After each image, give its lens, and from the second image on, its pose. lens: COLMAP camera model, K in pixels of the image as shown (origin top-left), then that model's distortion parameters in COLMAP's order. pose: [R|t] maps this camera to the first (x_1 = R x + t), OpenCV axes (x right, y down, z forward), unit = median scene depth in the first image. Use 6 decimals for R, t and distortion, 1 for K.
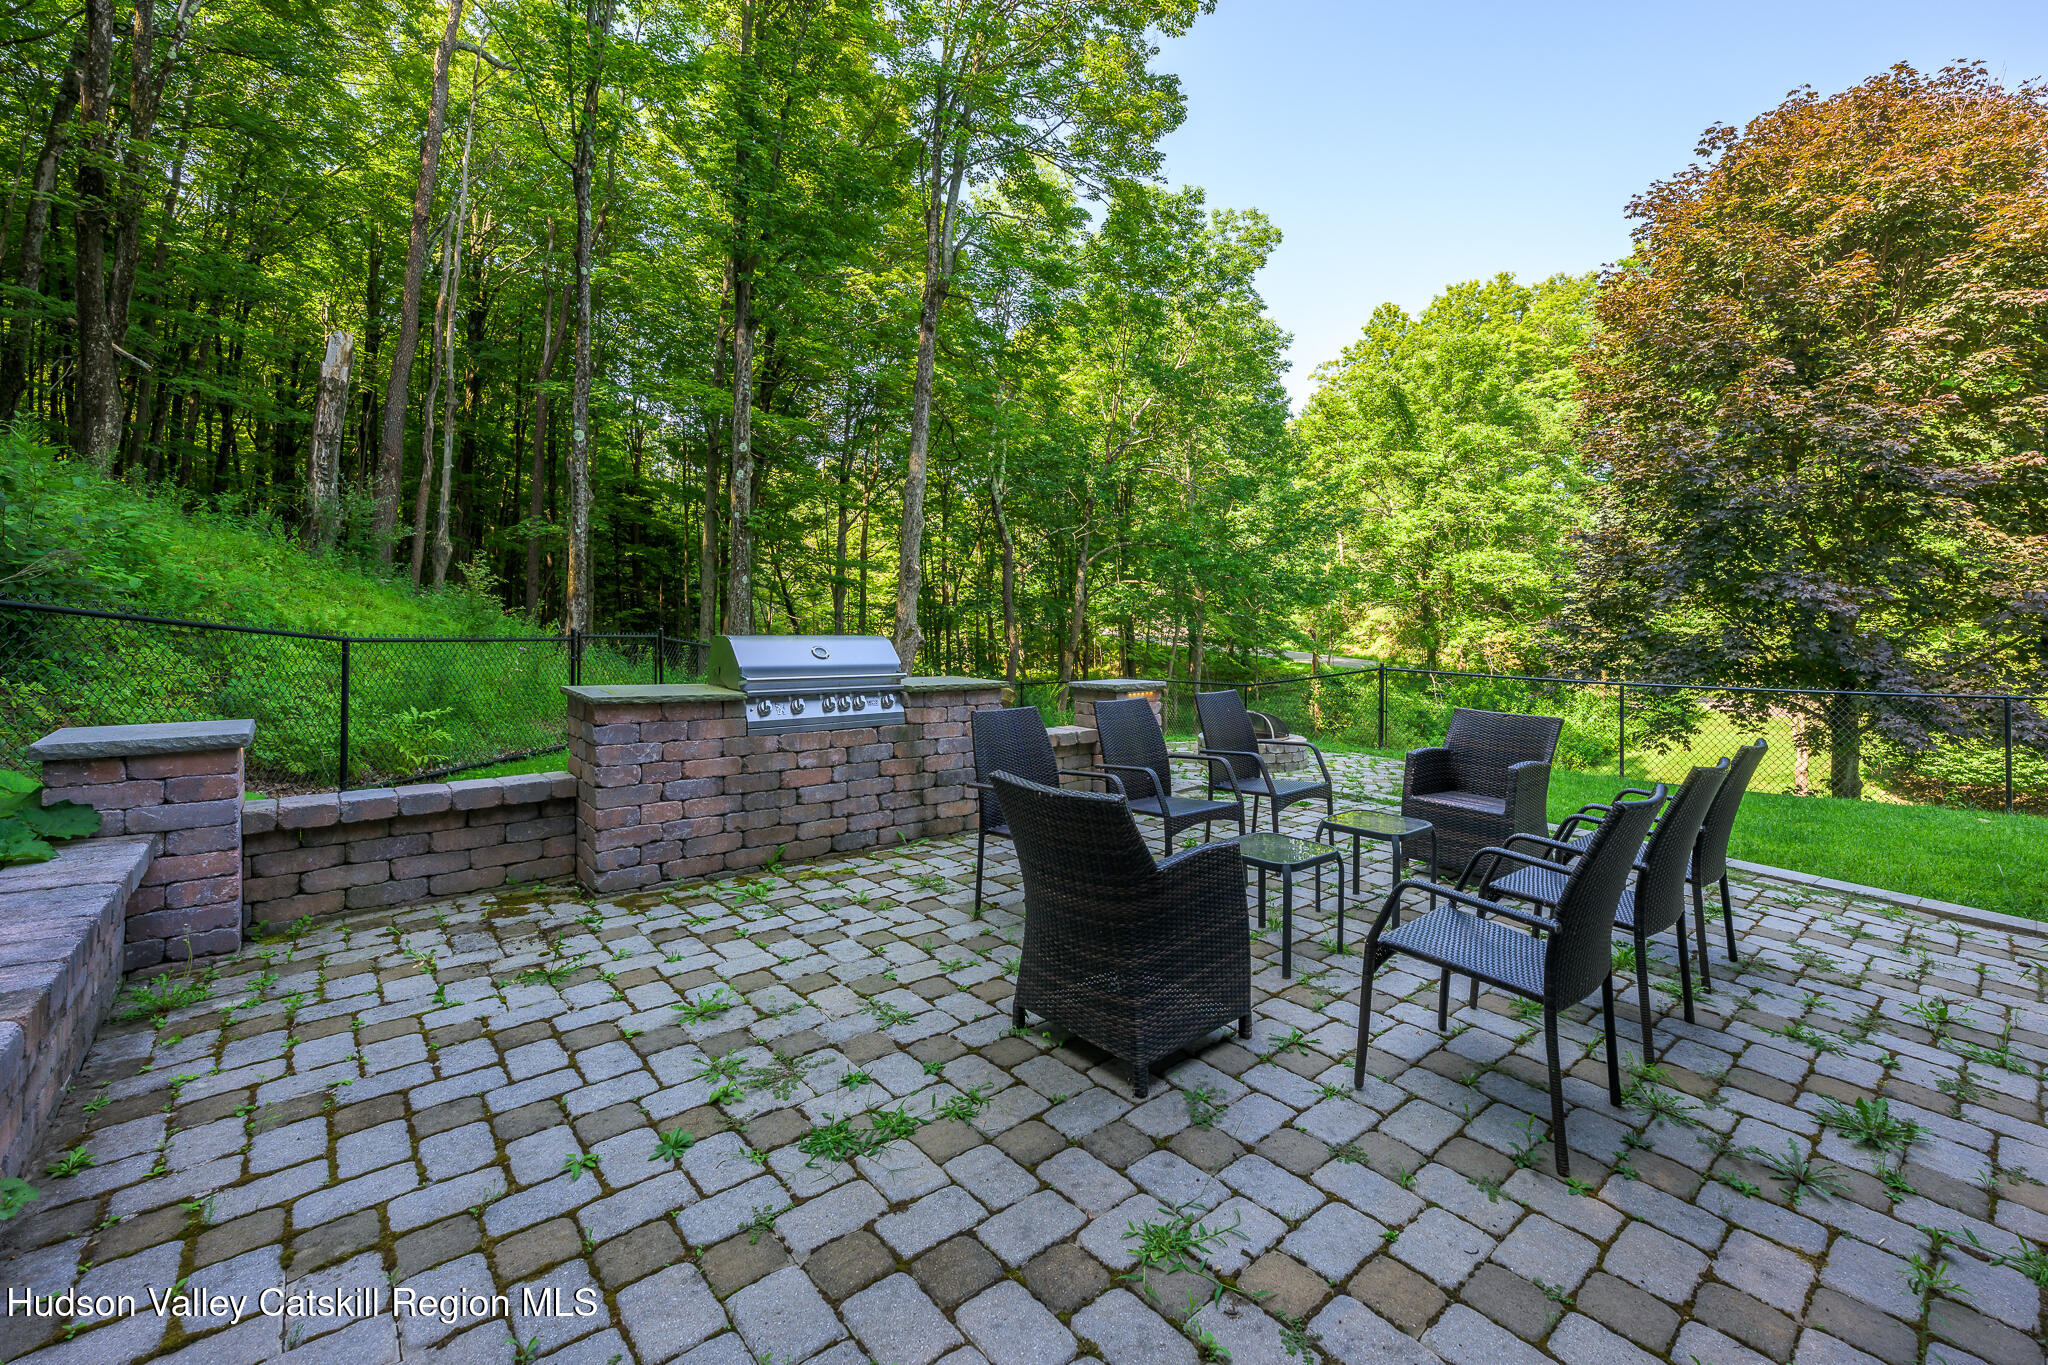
lens RADIAL K [[1023.2, 0, 1025.0], [0, 1023.2, 558.5], [0, 0, 1]] dist [-0.001003, -0.000090]
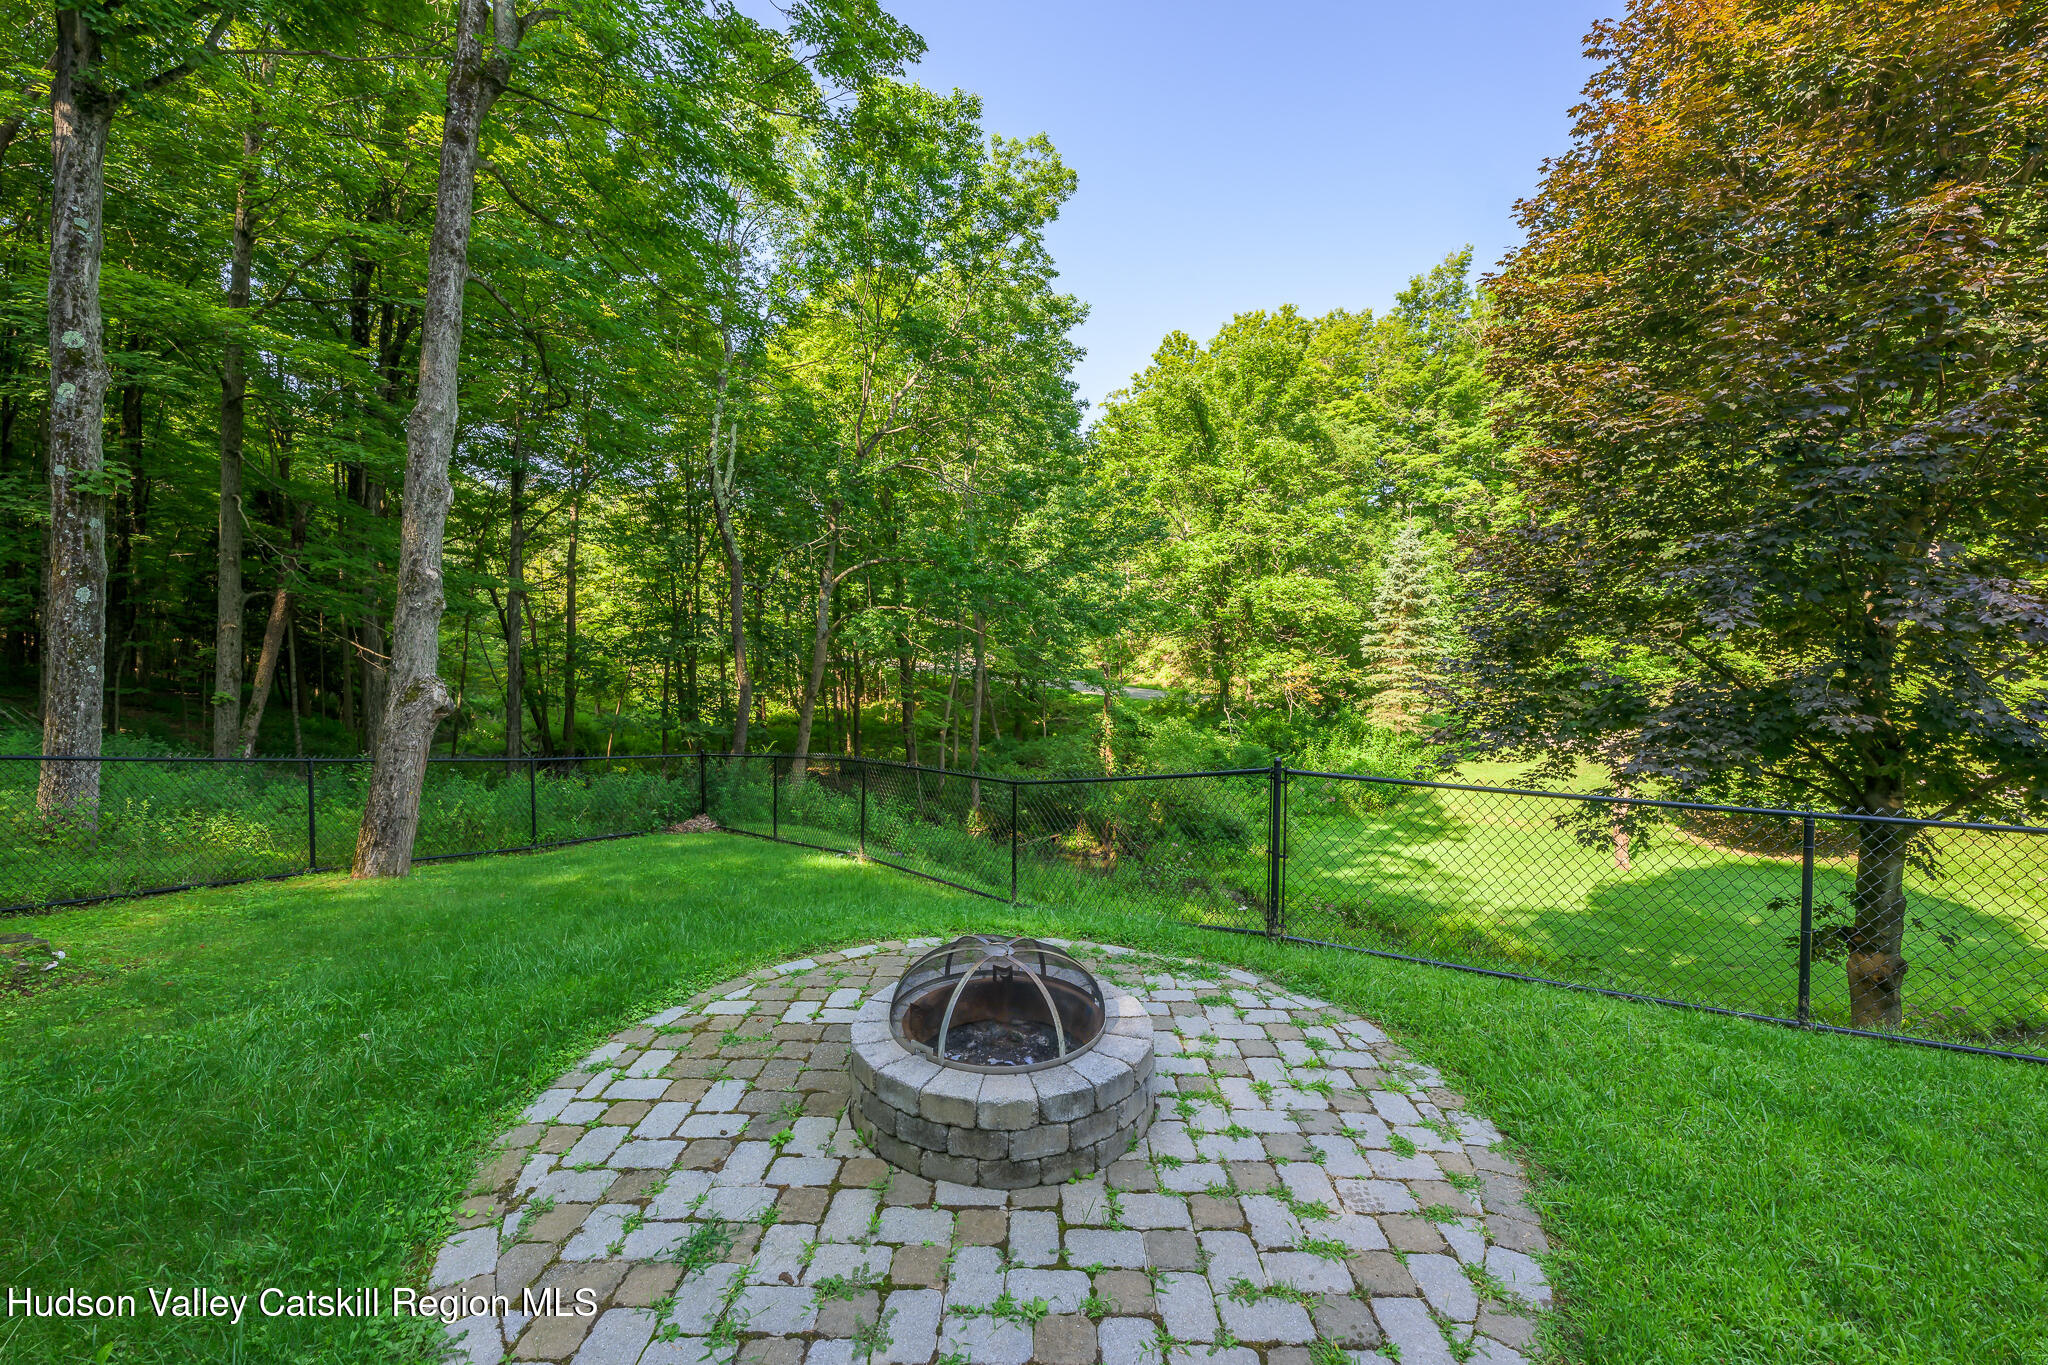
lens RADIAL K [[830.5, 0, 1024.0], [0, 830.5, 682.5], [0, 0, 1]] dist [0.001361, 0.000117]
pose [[0.981520, -0.014389, 0.190817, 0.070659], [-0.005363, 0.994709, 0.102592, 0.011602], [-0.191284, -0.101719, 0.976250, 0.293342]]
